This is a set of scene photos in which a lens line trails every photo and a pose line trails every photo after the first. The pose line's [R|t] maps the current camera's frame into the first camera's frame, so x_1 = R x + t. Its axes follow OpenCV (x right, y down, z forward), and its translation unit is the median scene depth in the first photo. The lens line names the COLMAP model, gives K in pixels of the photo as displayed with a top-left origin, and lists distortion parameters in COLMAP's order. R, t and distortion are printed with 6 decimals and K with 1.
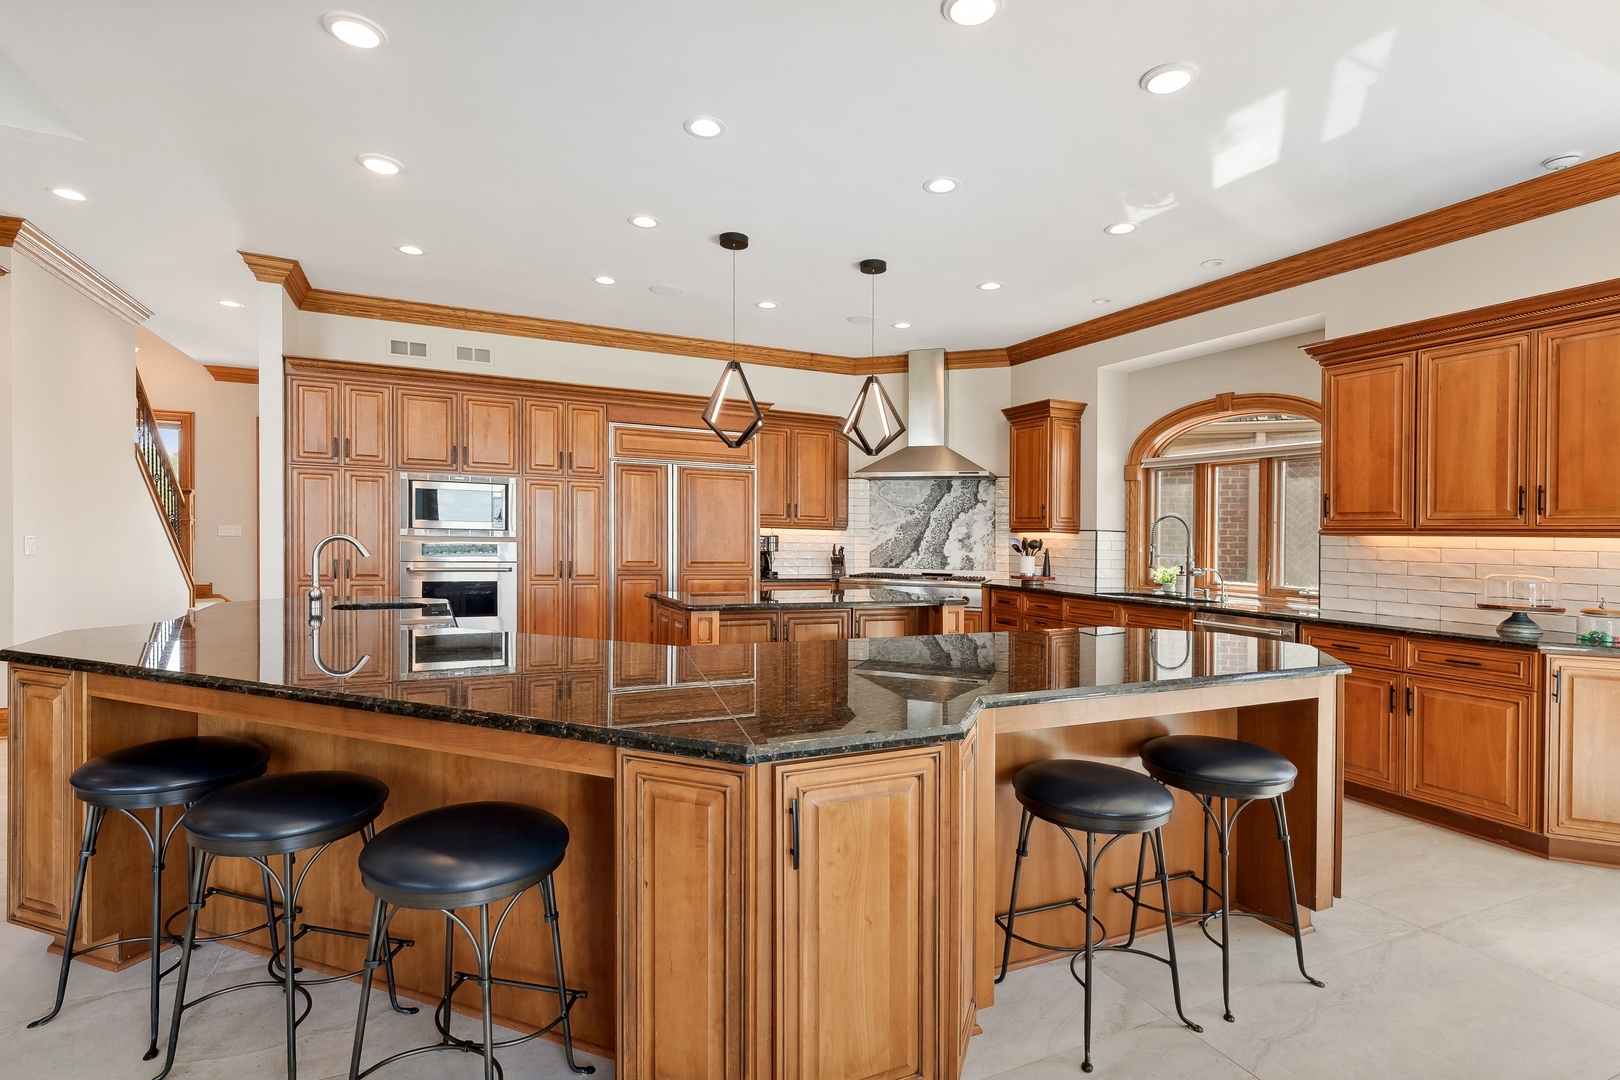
lens RADIAL K [[783.2, 0, 803.6], [0, 783.2, 541.7], [0, 0, 1]] dist [0.002899, 0.000439]
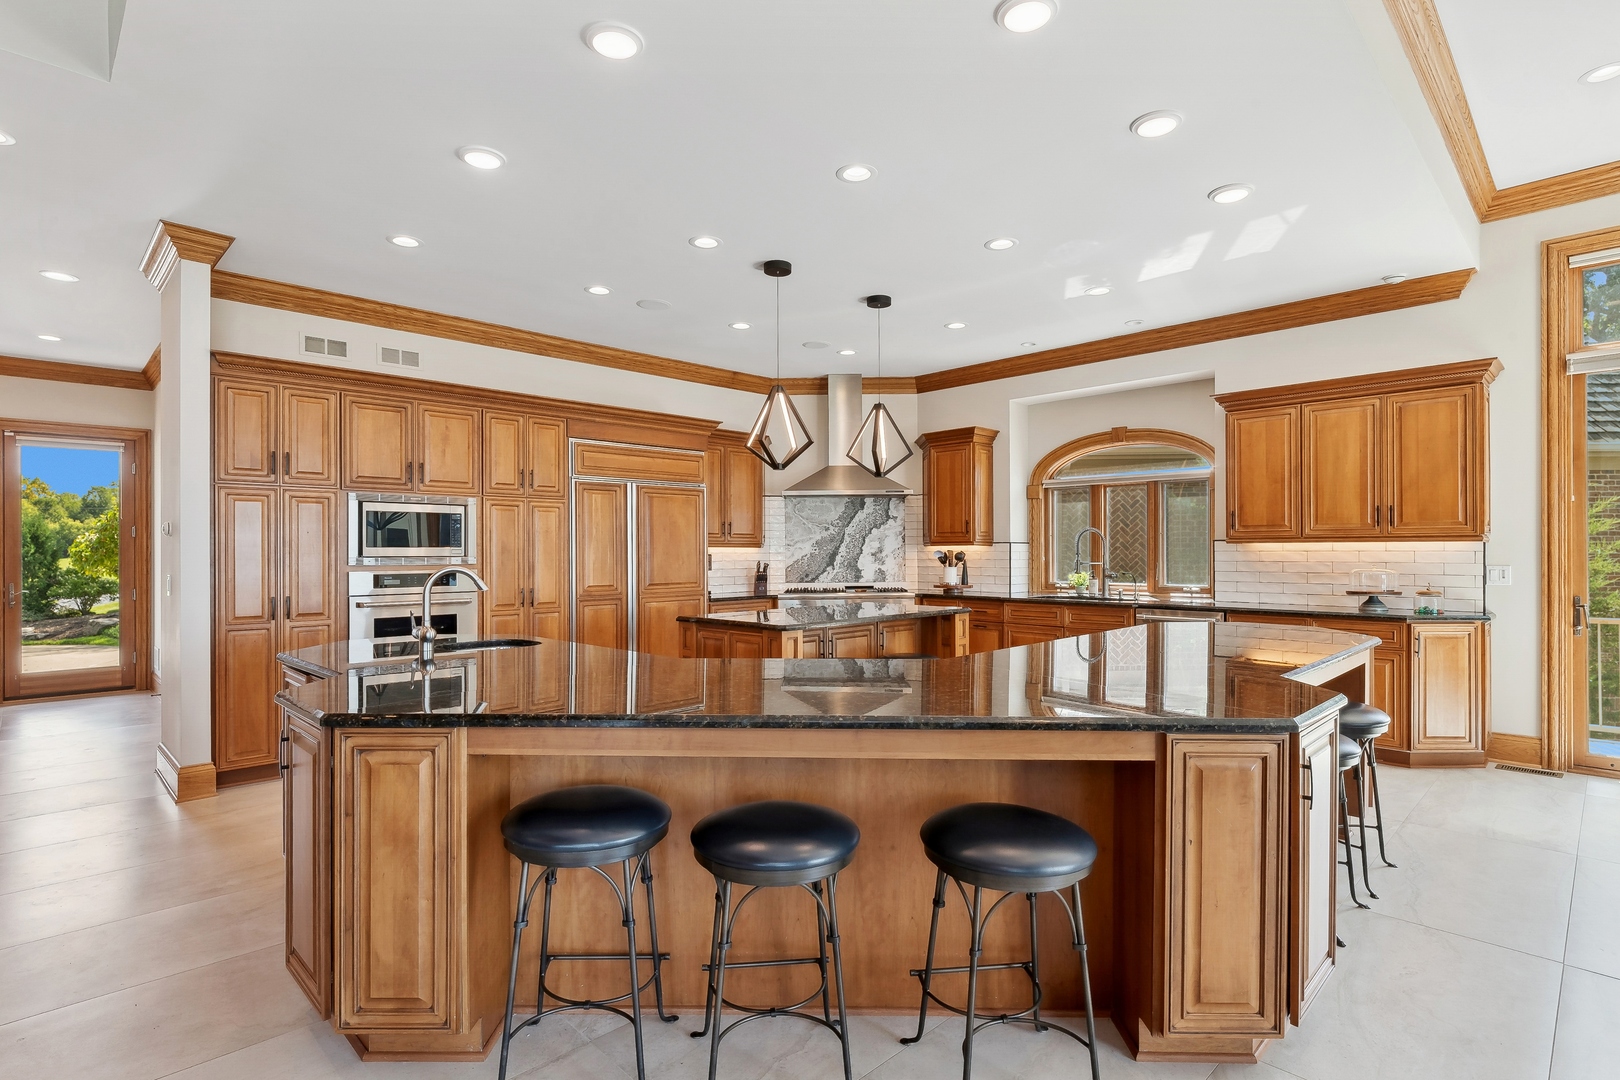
lens RADIAL K [[807.3, 0, 807.1], [0, 807.3, 542.9], [0, 0, 1]] dist [-0.001904, -0.000508]
pose [[0.939206, -0.021313, 0.342692, -0.316682], [0.026669, 0.999585, -0.010922, -0.009265], [-0.342317, 0.019397, 0.939384, -0.000594]]
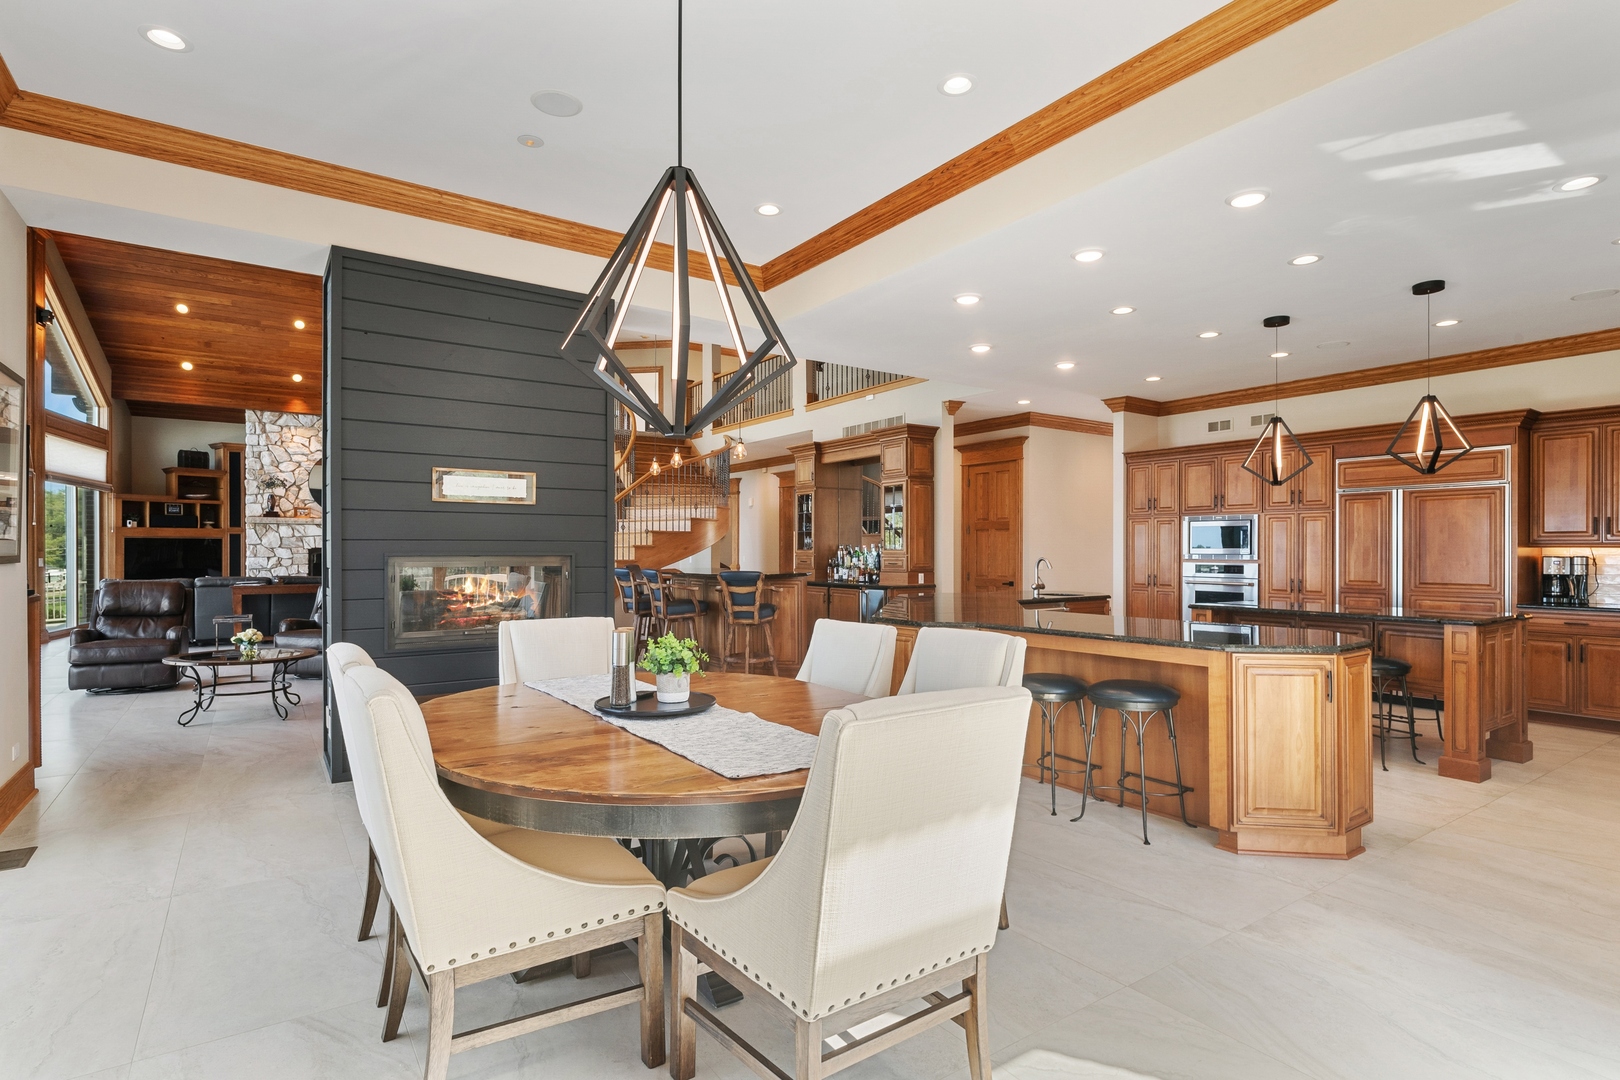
lens RADIAL K [[807.3, 0, 807.1], [0, 807.3, 542.9], [0, 0, 1]] dist [-0.001904, -0.000508]
pose [[0.169282, -0.030259, -0.985103, 0.796634], [-0.008503, 0.999447, -0.032161, 0.015242], [0.985531, 0.013821, 0.168931, 0.032775]]
